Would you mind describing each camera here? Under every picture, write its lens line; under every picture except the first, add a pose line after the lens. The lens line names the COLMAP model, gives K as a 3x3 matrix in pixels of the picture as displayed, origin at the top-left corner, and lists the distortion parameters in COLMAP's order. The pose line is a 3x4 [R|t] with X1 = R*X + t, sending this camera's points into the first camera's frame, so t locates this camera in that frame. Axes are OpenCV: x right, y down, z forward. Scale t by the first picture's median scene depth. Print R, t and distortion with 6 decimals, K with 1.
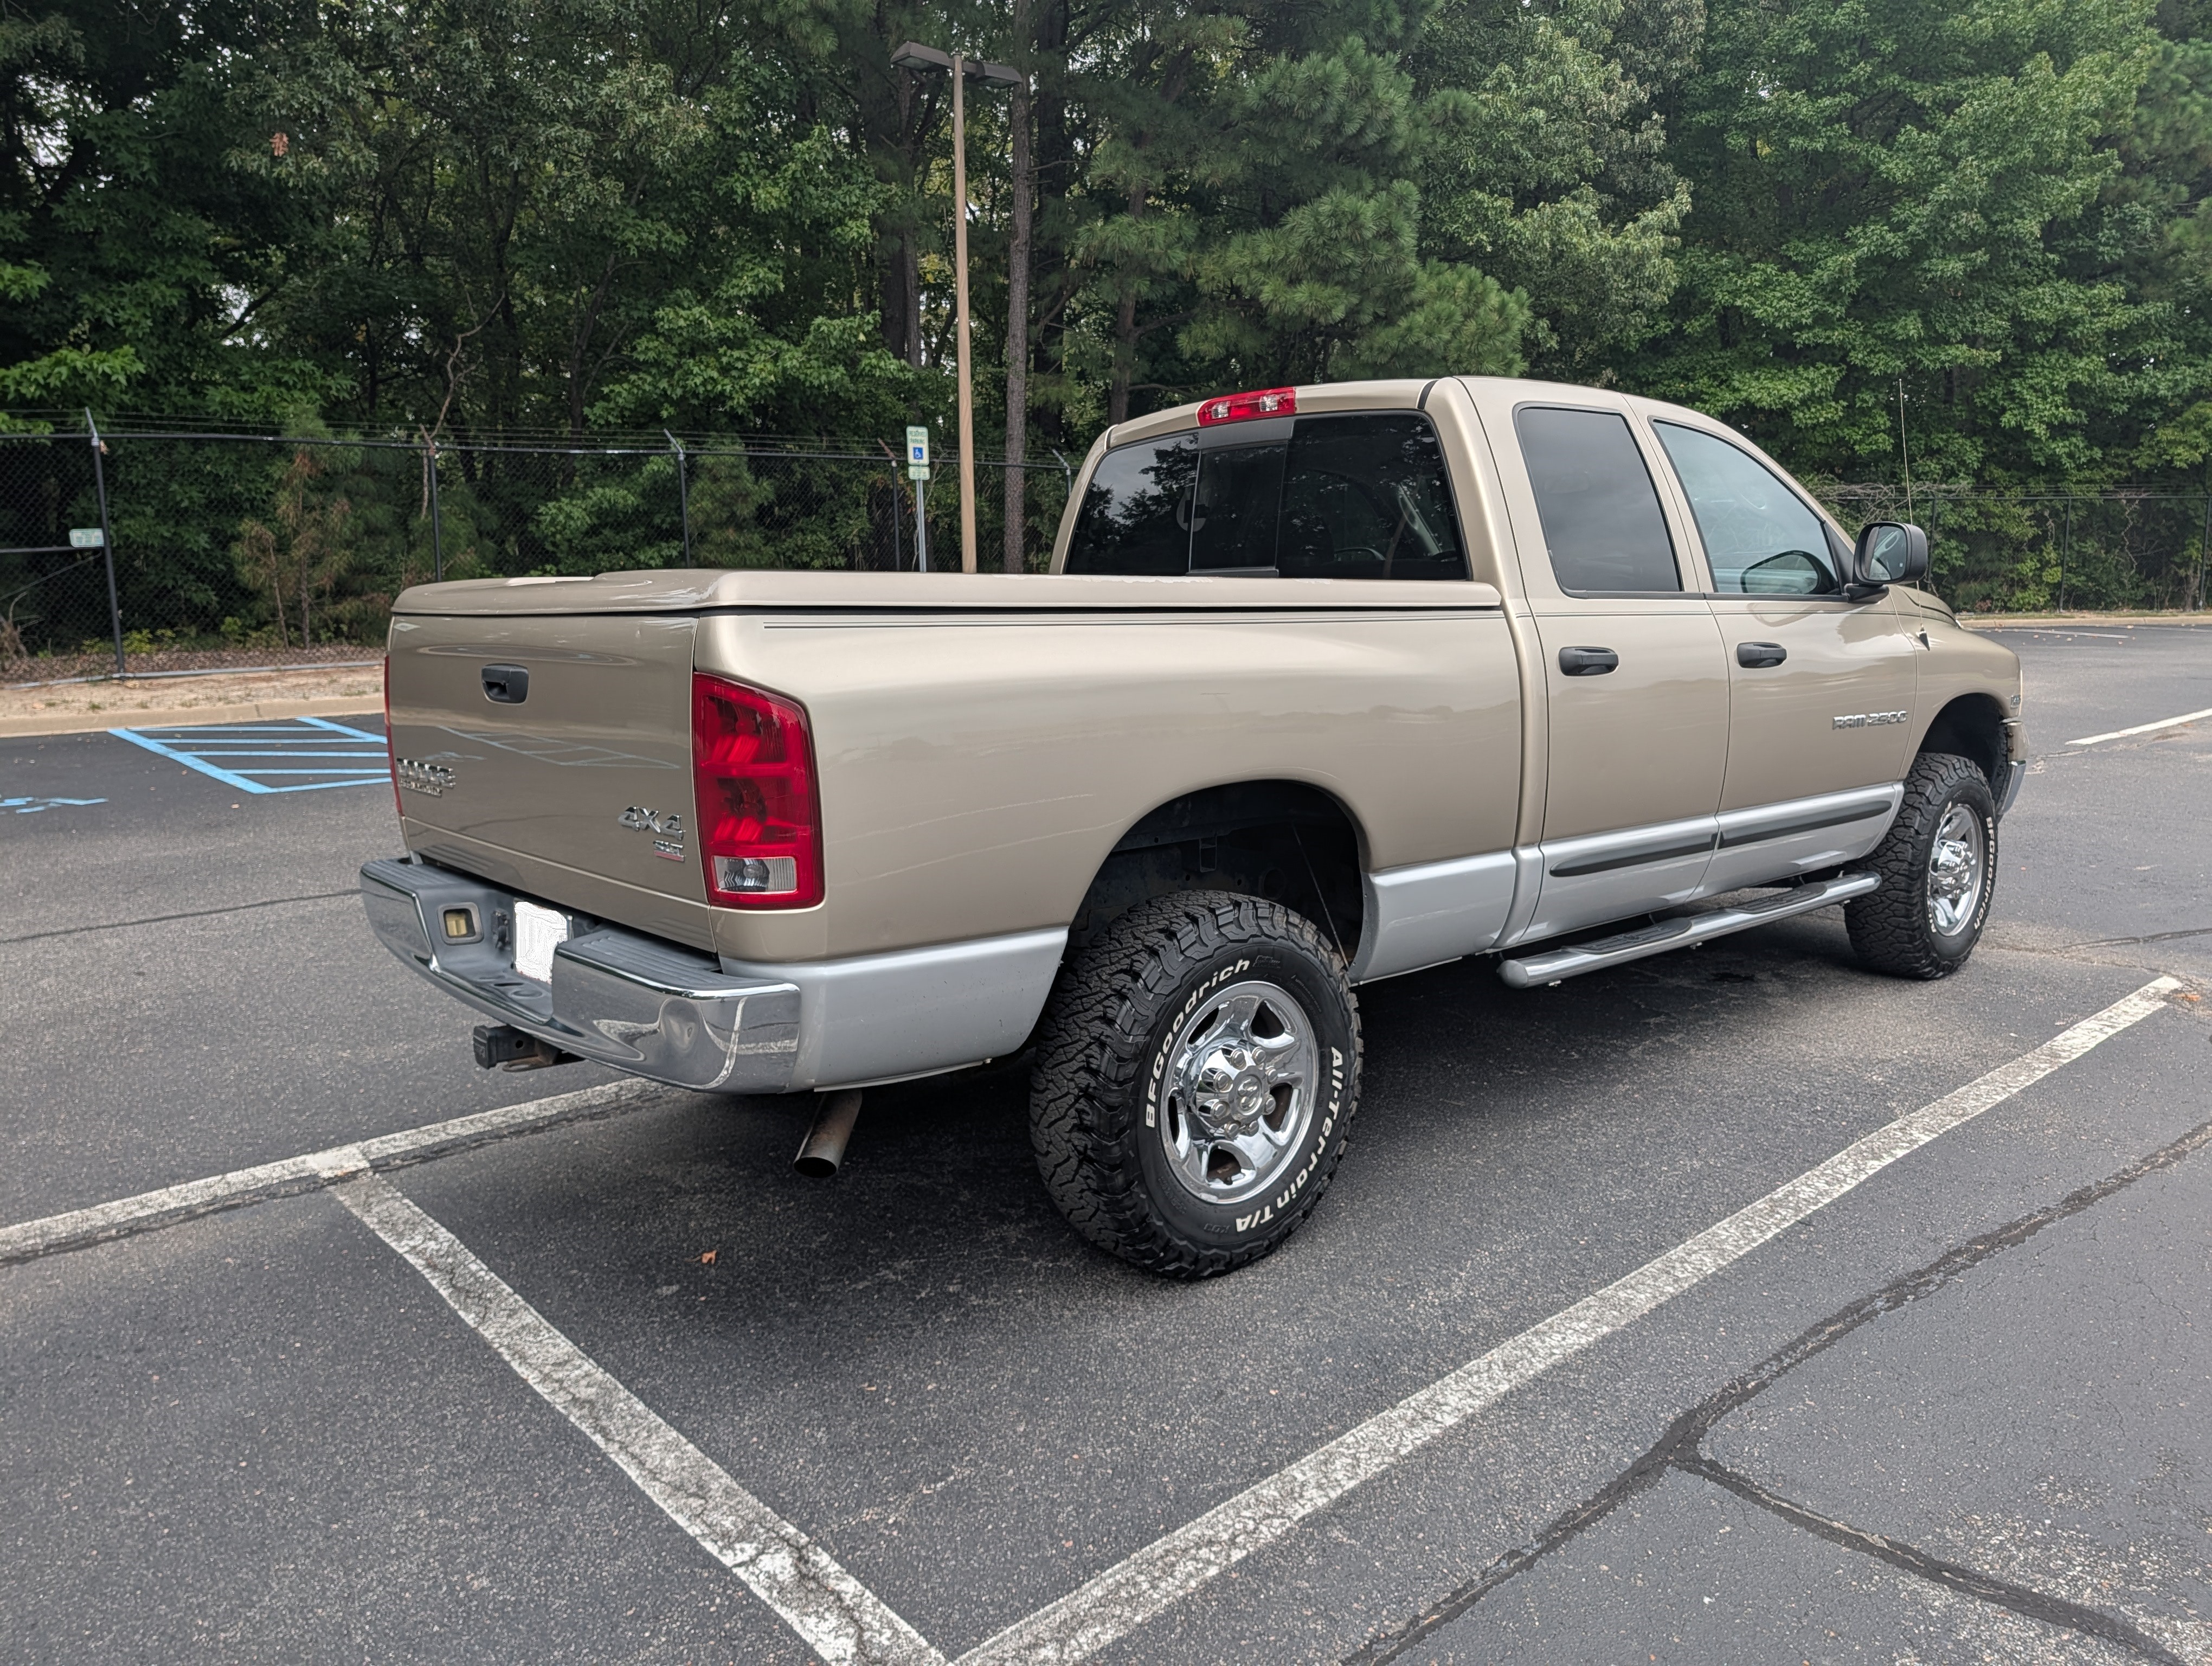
lens RADIAL K [[1602.2, 0, 1130.9], [0, 1602.2, 825.8], [0, 0, 1]] dist [0.010753, -0.005288]
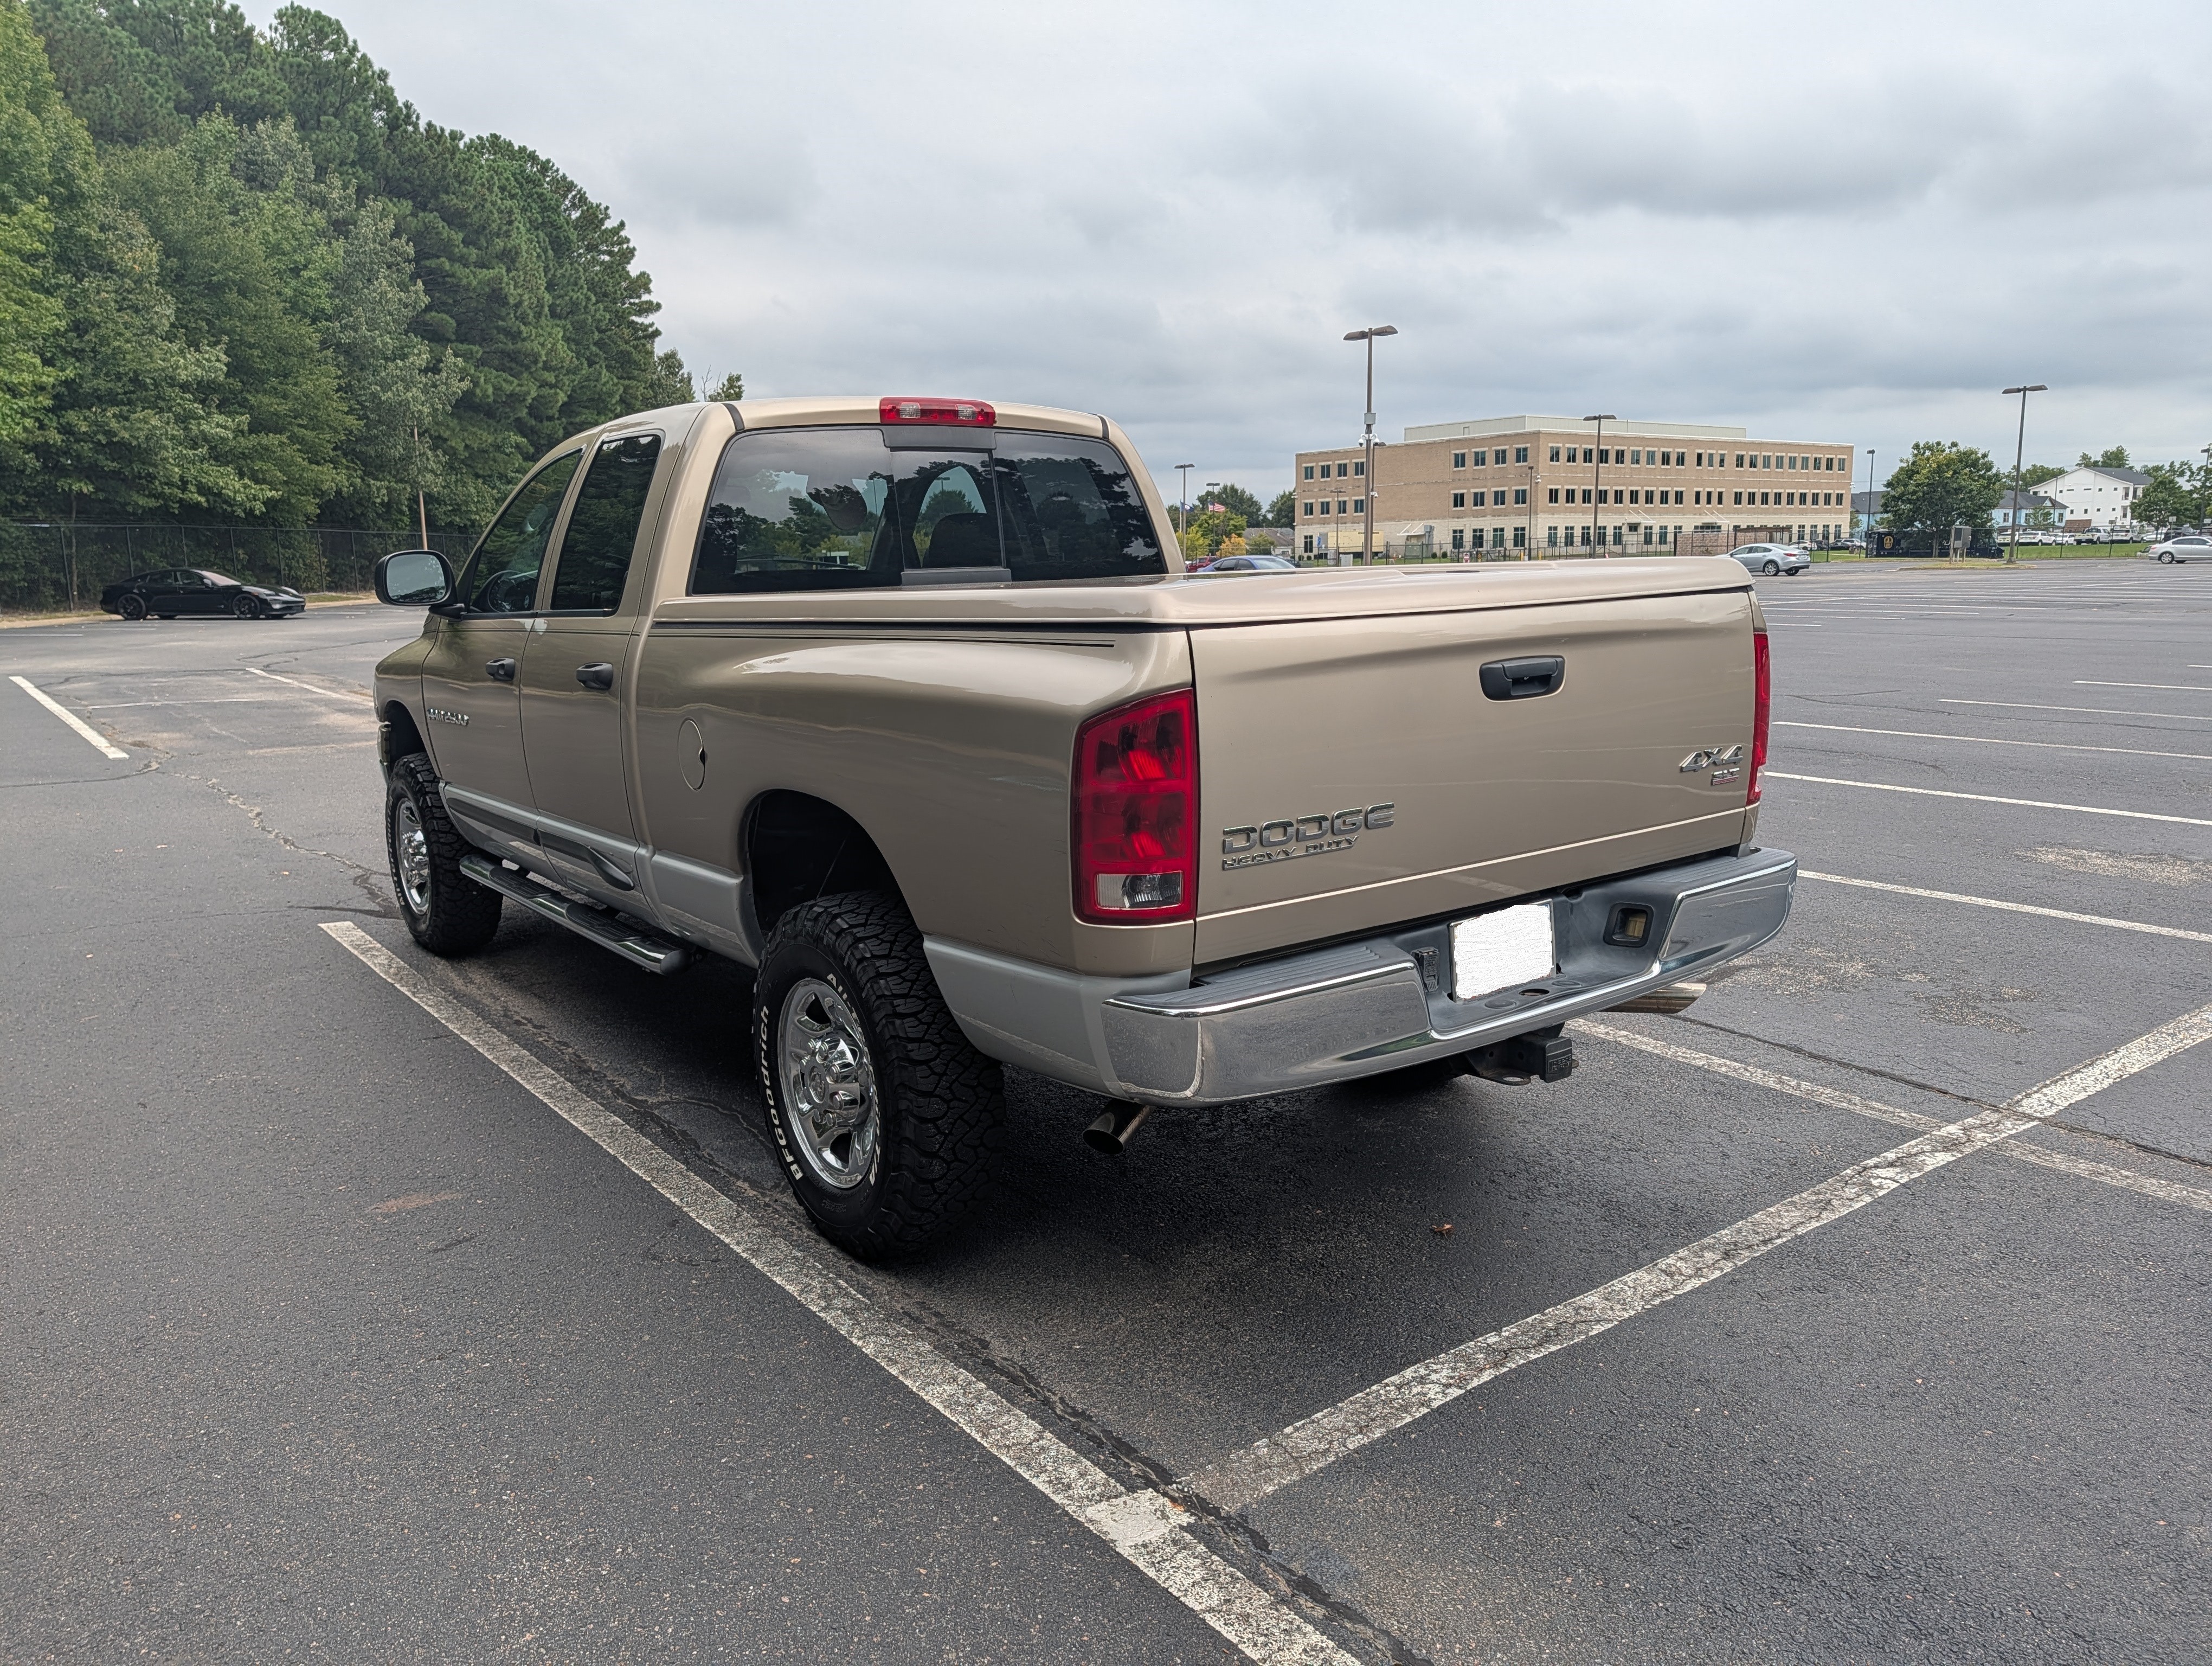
lens RADIAL K [[1590.3, 0, 1096.0], [0, 1590.3, 829.1], [0, 0, 1]] dist [0.015907, -0.012575]
pose [[0.084877, -0.157881, 0.983804, -0.276222], [0.170067, 0.975173, 0.141824, -0.036388], [-0.981770, 0.155275, 0.109620, 0.236693]]
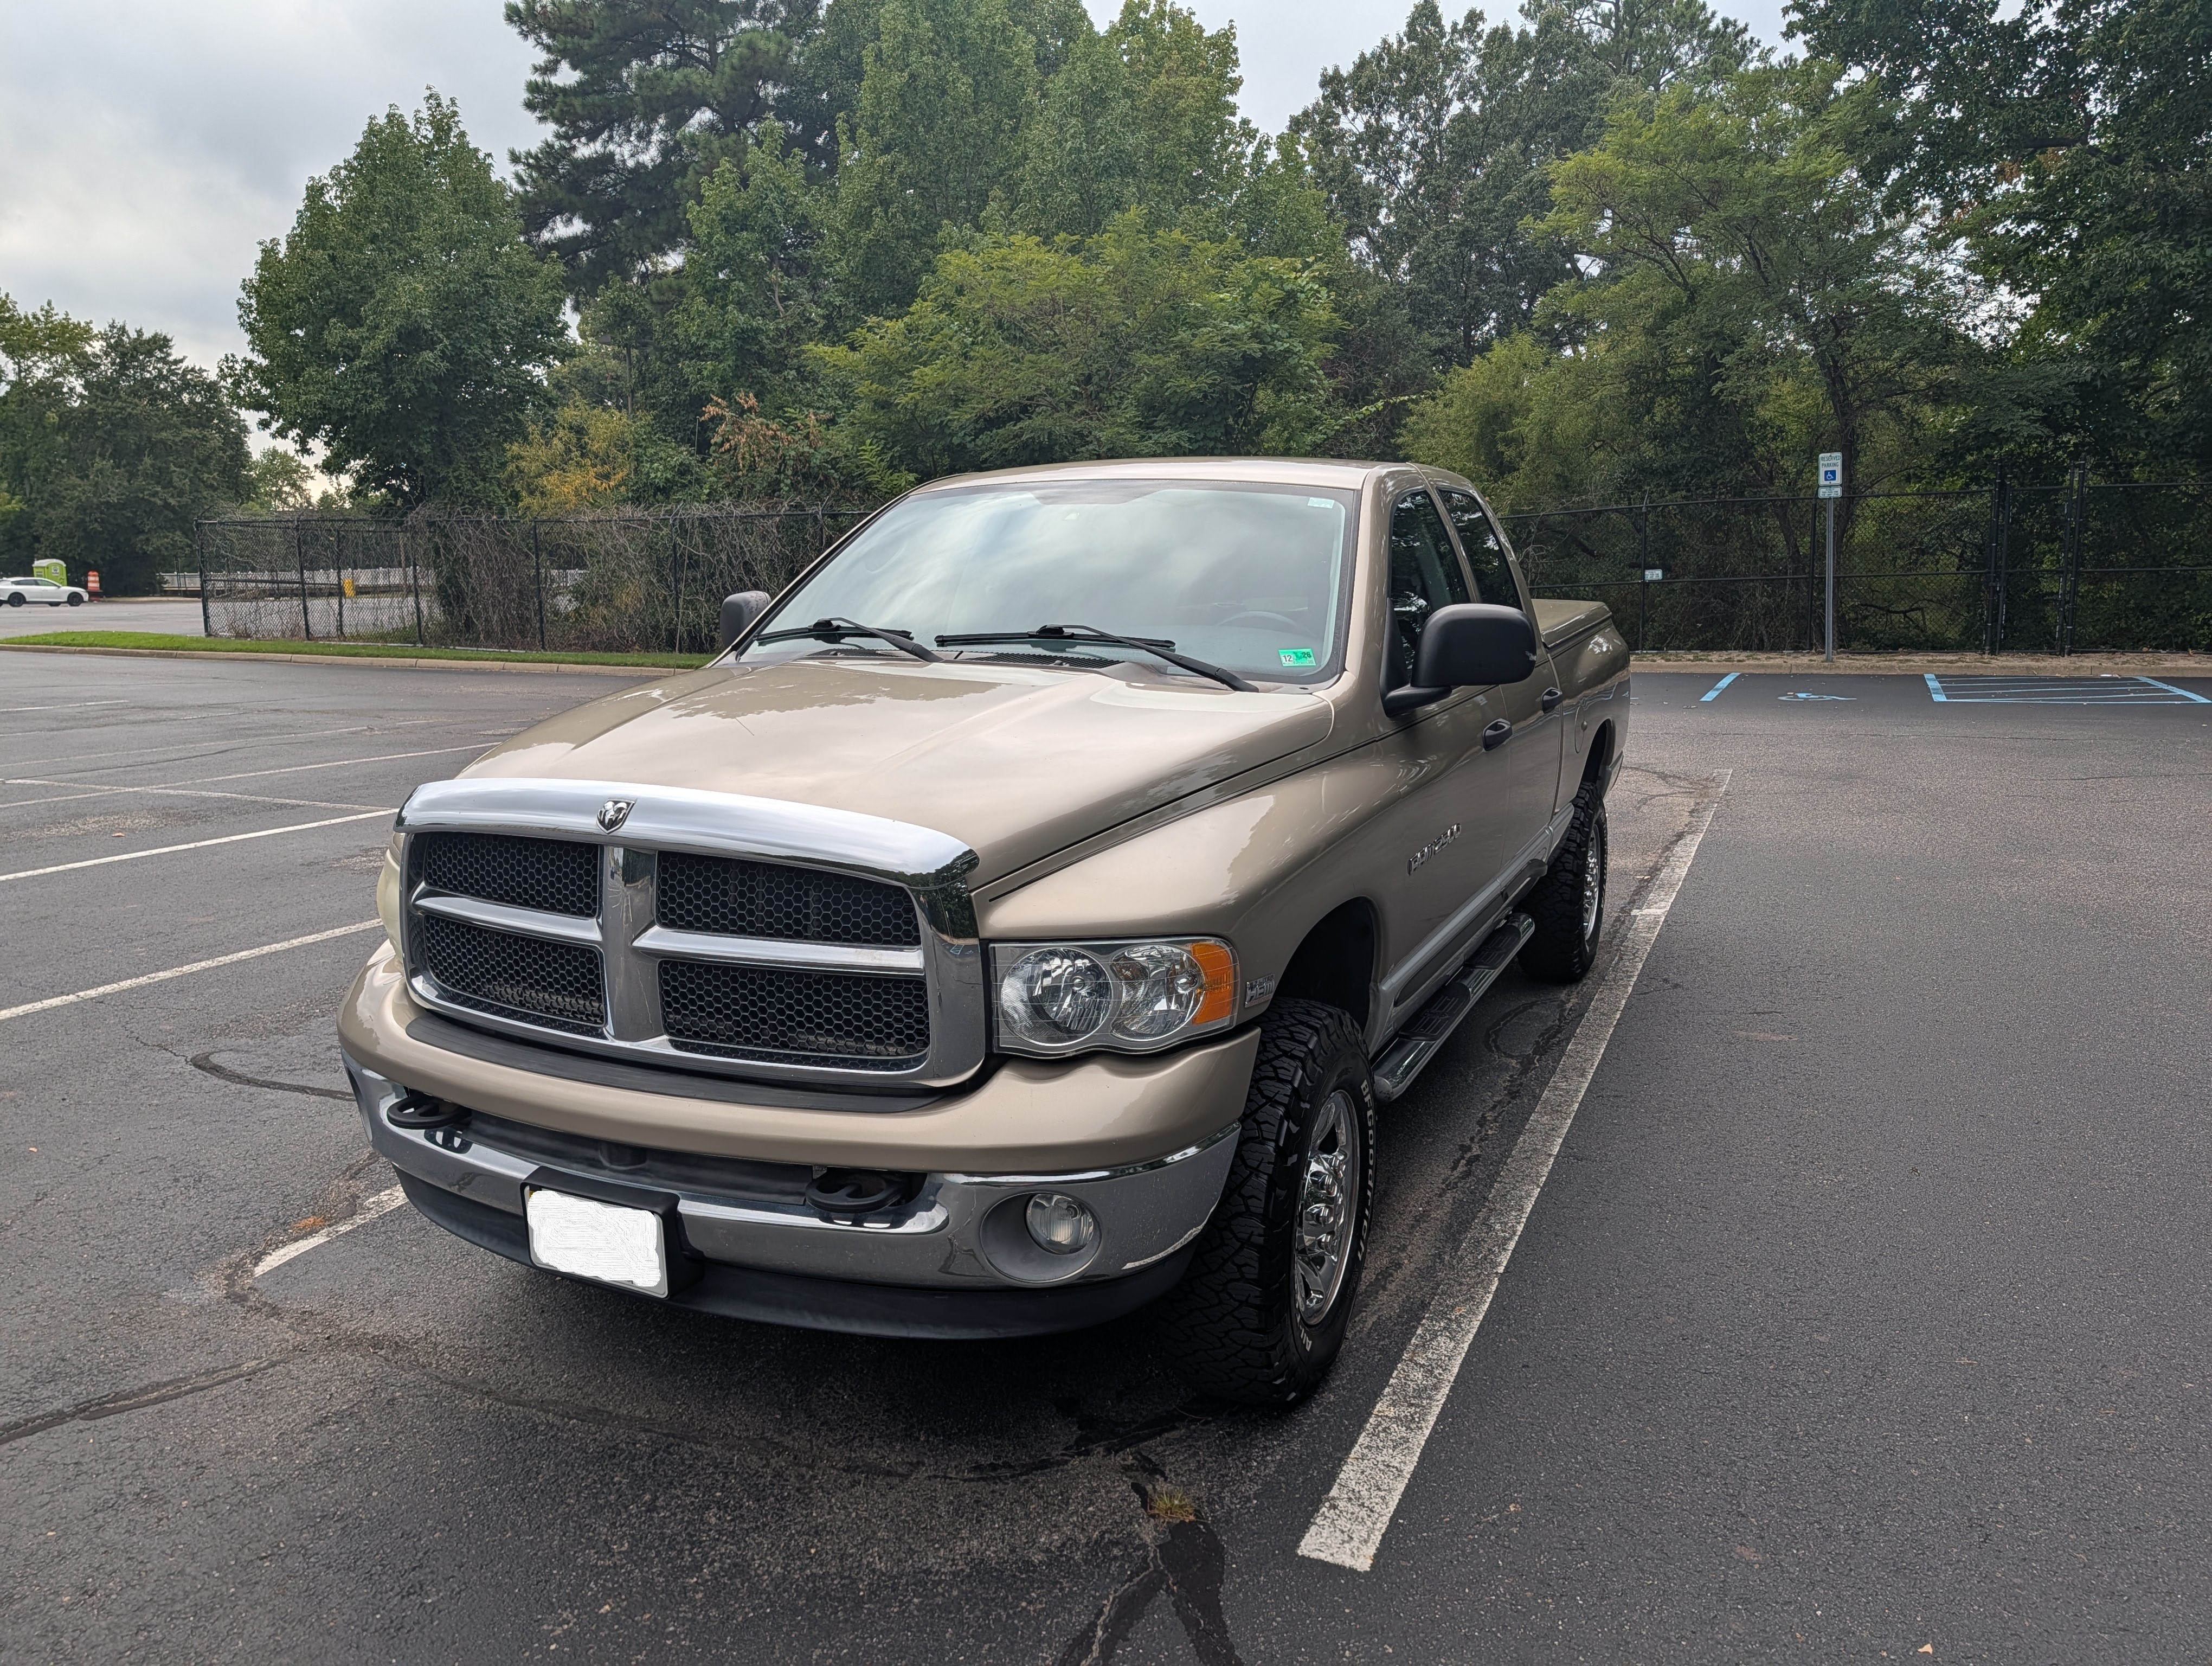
lens RADIAL K [[1590.3, 0, 1096.0], [0, 1590.3, 829.1], [0, 0, 1]] dist [0.015907, -0.012575]
pose [[-0.917775, 0.087865, -0.387259, 0.203856], [-0.040108, 0.949716, 0.310534, -0.110303], [0.395071, 0.300532, -0.868101, 0.601009]]
